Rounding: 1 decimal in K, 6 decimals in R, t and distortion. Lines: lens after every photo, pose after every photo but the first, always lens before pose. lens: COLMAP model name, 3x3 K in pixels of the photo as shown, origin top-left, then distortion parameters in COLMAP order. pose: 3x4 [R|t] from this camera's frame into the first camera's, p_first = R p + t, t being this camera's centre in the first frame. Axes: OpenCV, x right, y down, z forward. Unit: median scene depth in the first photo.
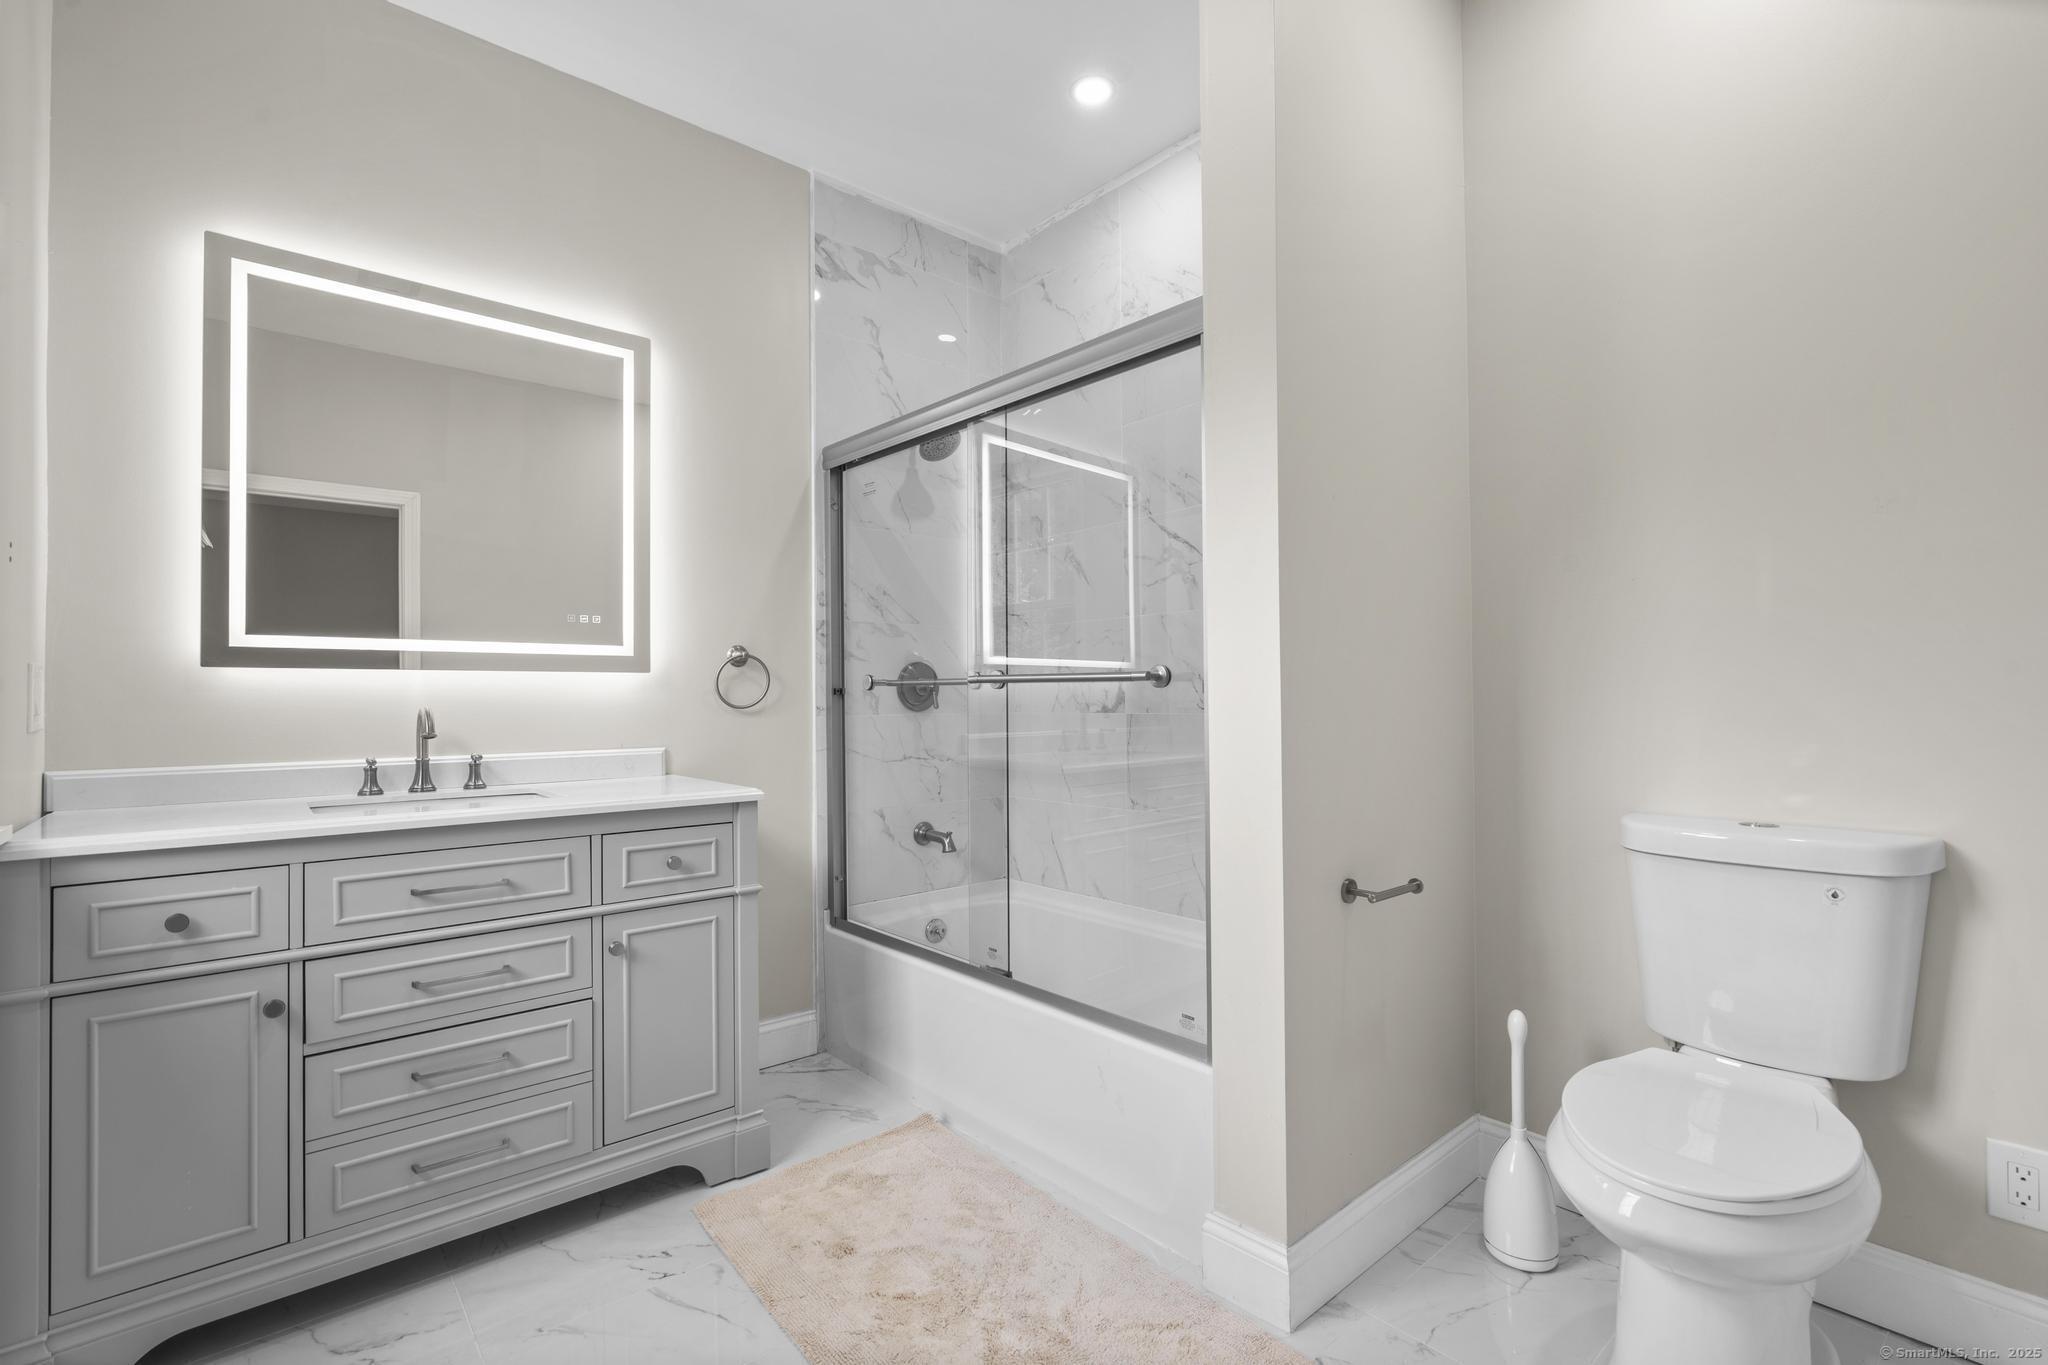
lens RADIAL K [[925.7, 0, 1021.6], [0, 925.7, 682.4], [0, 0, 1]] dist [-0.010372, 0.000331]
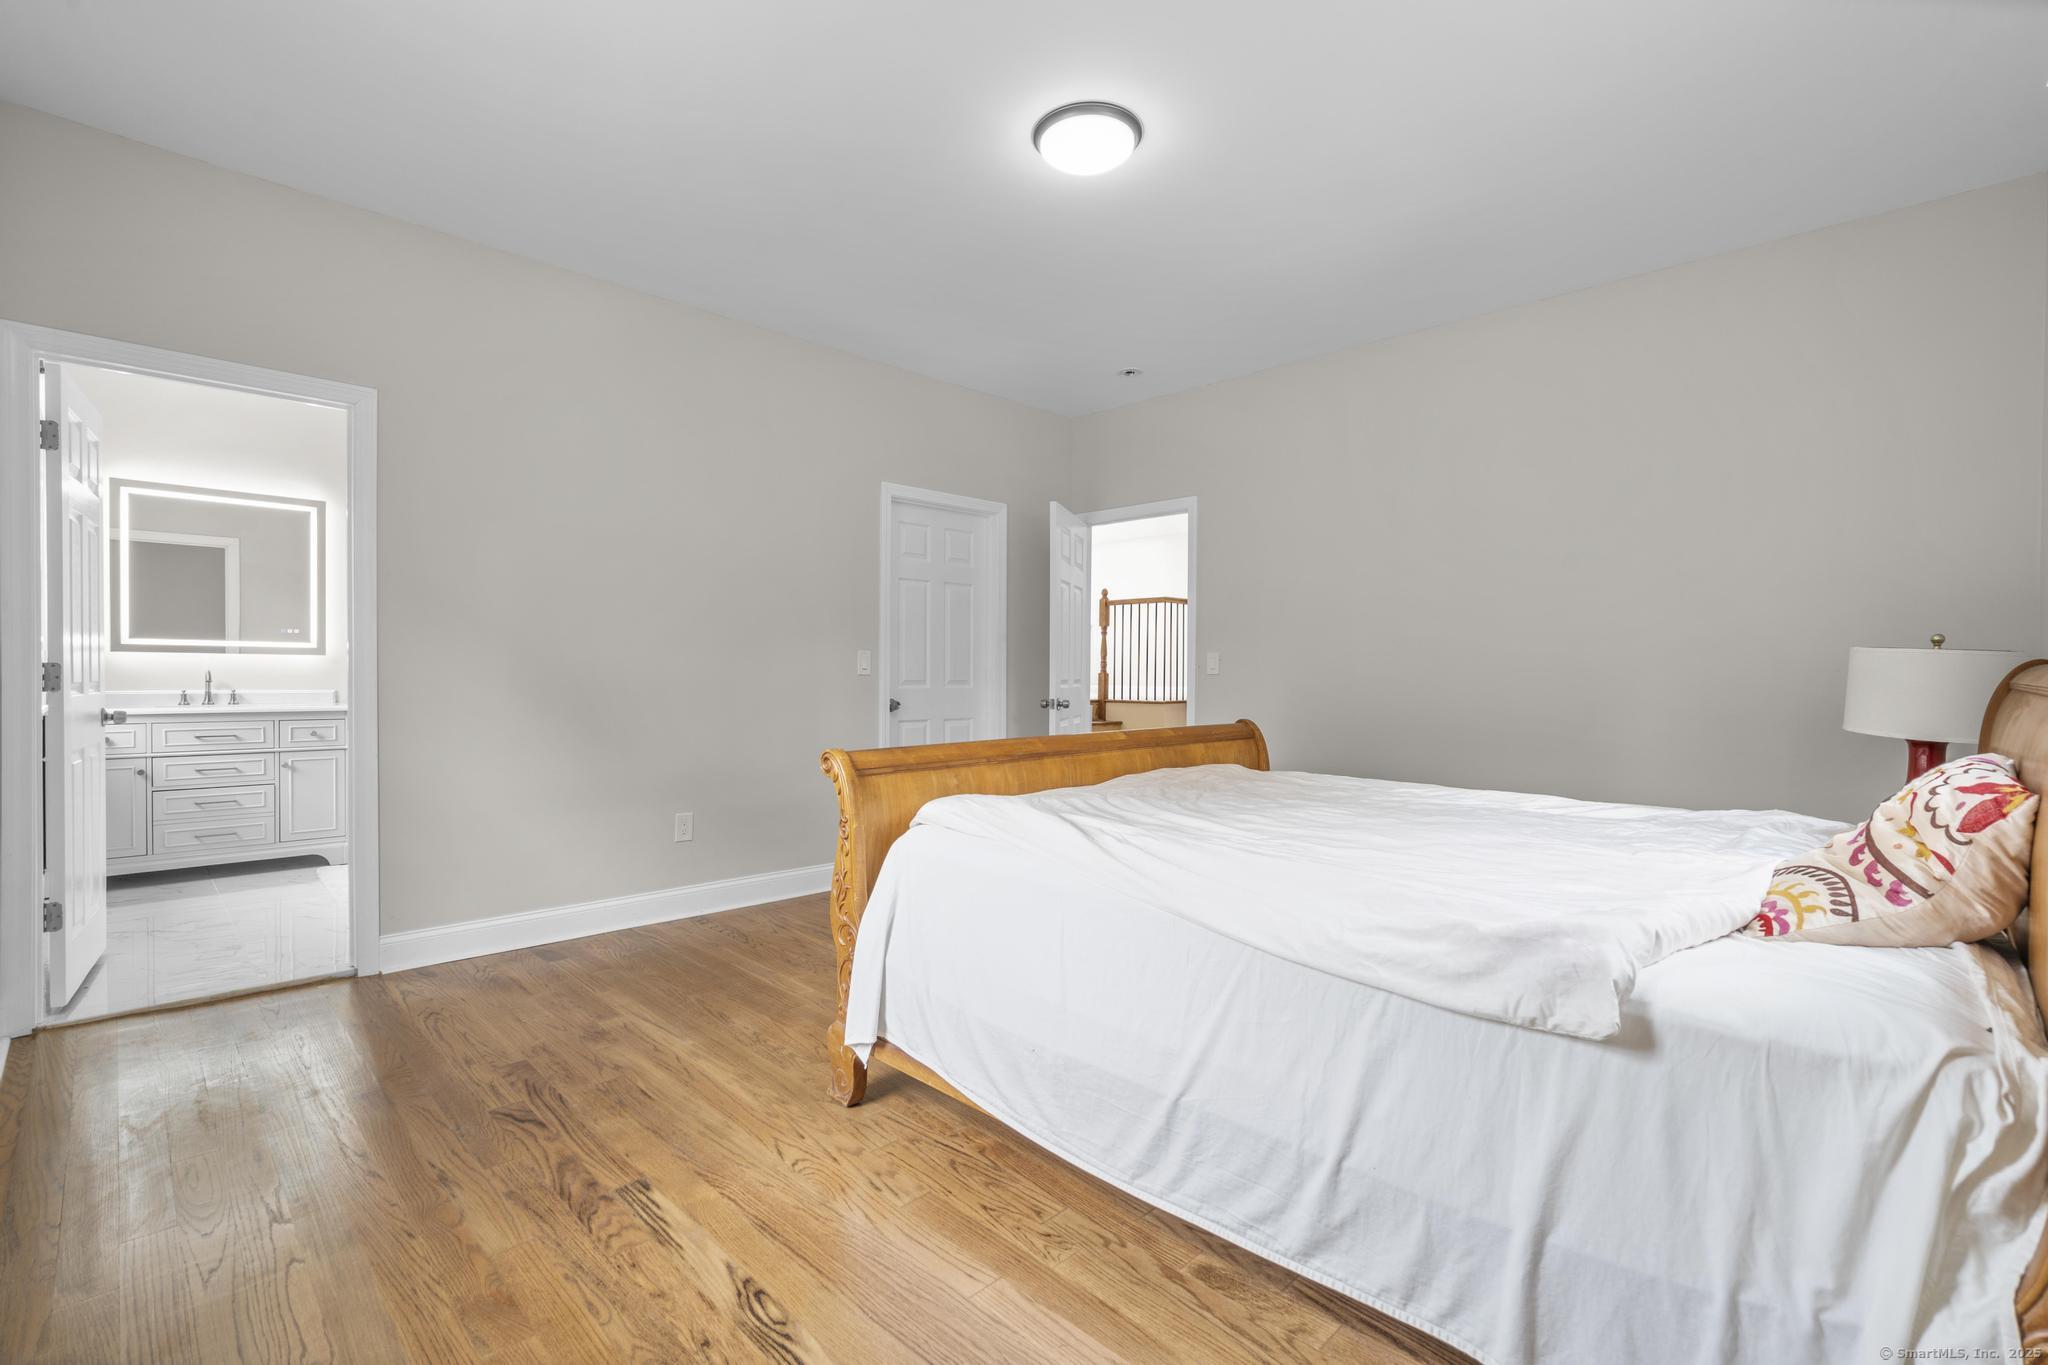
lens RADIAL K [[925.7, 0, 1026.4], [0, 925.7, 683.6], [0, 0, 1]] dist [-0.010372, 0.000331]
pose [[0.997434, 0.010250, 0.070858, 1.397321], [-0.012116, 0.999590, 0.025951, -0.026076], [-0.070563, -0.026743, 0.997149, -1.641933]]
